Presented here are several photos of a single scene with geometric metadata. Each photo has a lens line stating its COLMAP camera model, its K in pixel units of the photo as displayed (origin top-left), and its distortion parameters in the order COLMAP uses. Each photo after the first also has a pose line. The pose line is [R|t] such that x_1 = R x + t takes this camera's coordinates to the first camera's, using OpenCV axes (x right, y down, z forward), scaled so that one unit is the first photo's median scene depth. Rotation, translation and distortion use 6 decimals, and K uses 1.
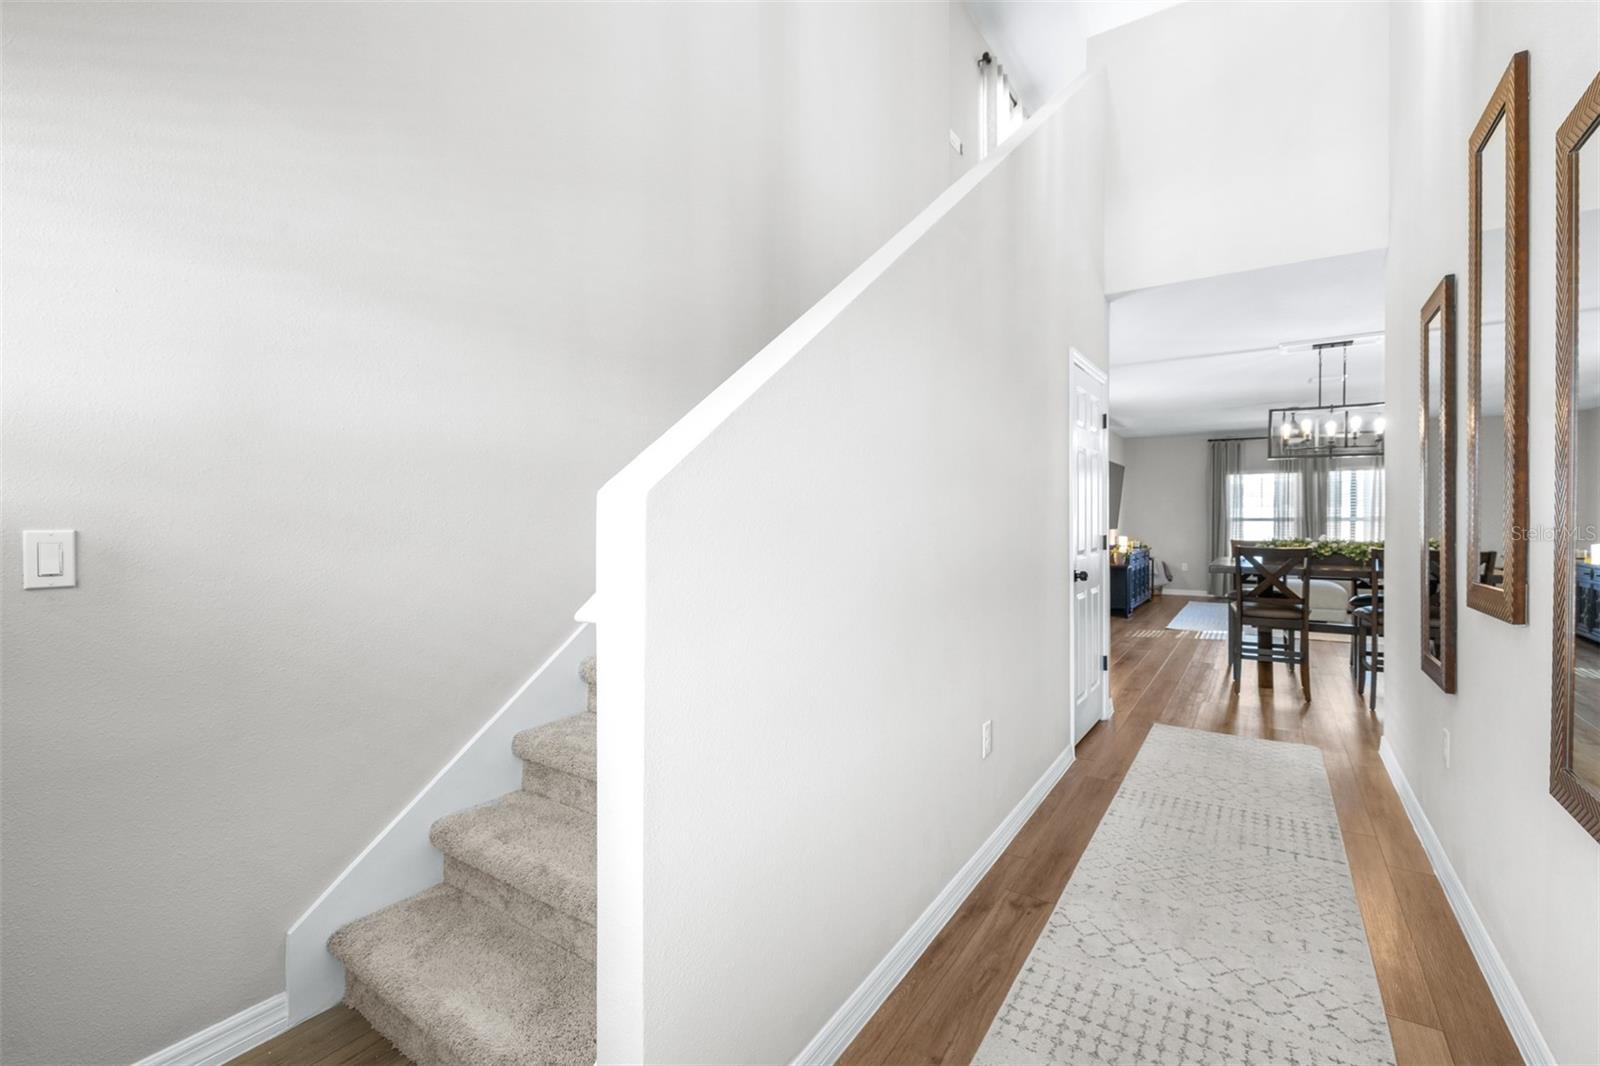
lens RADIAL K [[696.4, 0, 800.5], [0, 696.4, 525.0], [0, 0, 1]] dist [0.016504, 0.000053]
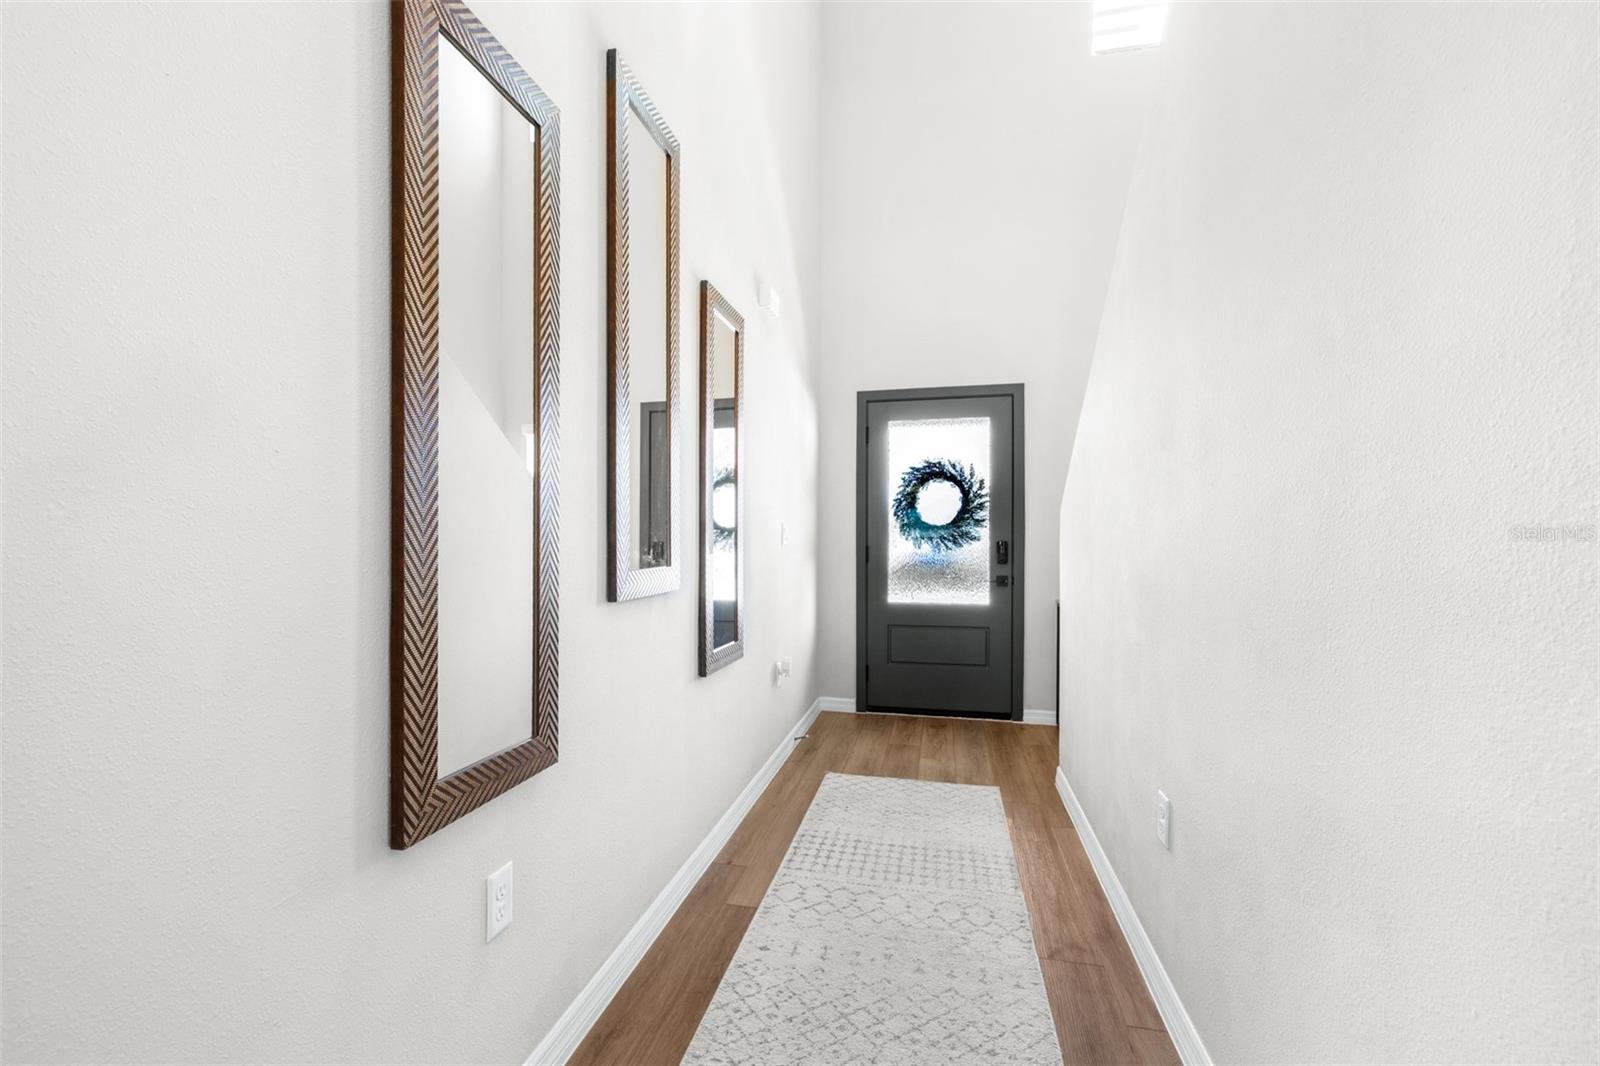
lens RADIAL K [[696.4, 0, 799.0], [0, 696.4, 536.7], [0, 0, 1]] dist [0.016504, 0.000053]
pose [[-0.925363, -0.001875, -0.379078, 1.043613], [-0.004456, 0.999972, 0.005931, 0.037331], [0.379056, 0.007178, -0.925346, 1.828719]]
